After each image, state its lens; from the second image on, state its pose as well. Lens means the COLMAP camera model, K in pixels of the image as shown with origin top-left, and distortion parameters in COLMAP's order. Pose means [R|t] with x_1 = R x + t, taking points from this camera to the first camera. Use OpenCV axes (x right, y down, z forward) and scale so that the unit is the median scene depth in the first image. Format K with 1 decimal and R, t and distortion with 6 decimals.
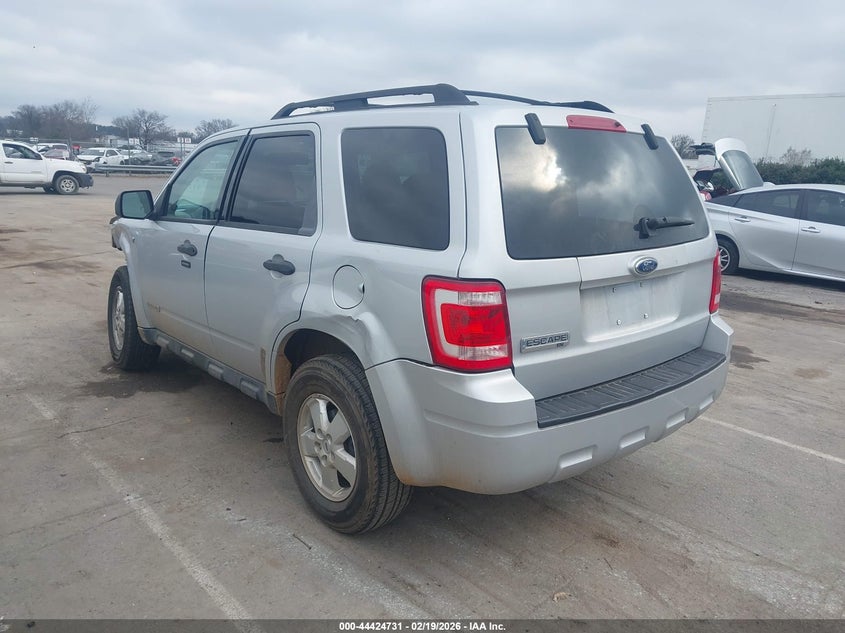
lens RADIAL K [[690.0, 0, 425.1], [0, 690.0, 315.7], [0, 0, 1]] dist [-0.011164, 0.001015]
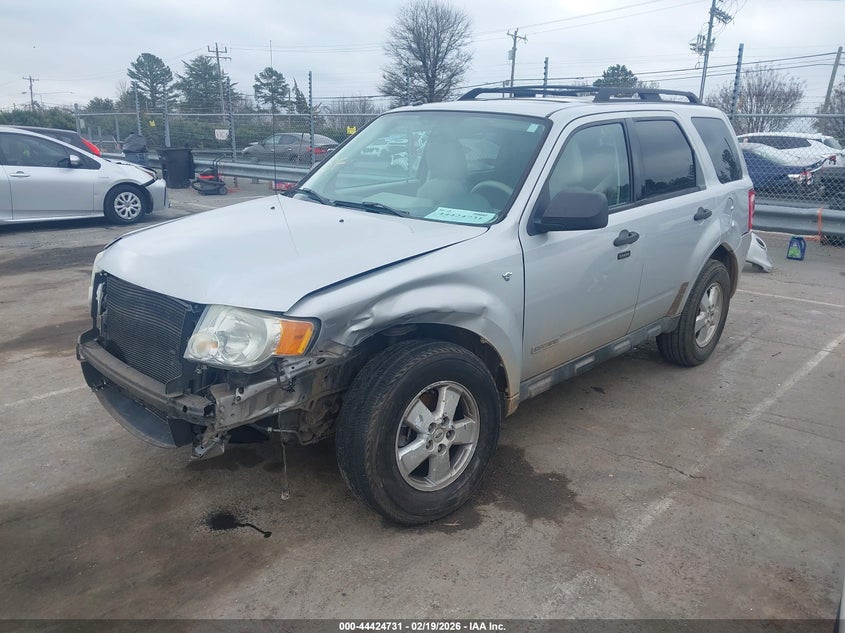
lens RADIAL K [[690.0, 0, 426.4], [0, 690.0, 316.7], [0, 0, 1]] dist [-0.011164, 0.001015]
pose [[-0.110834, -0.311917, 0.943623, -1.197333], [0.198872, 0.923308, 0.328561, -0.352581], [-0.973738, 0.224076, -0.040302, 1.271350]]
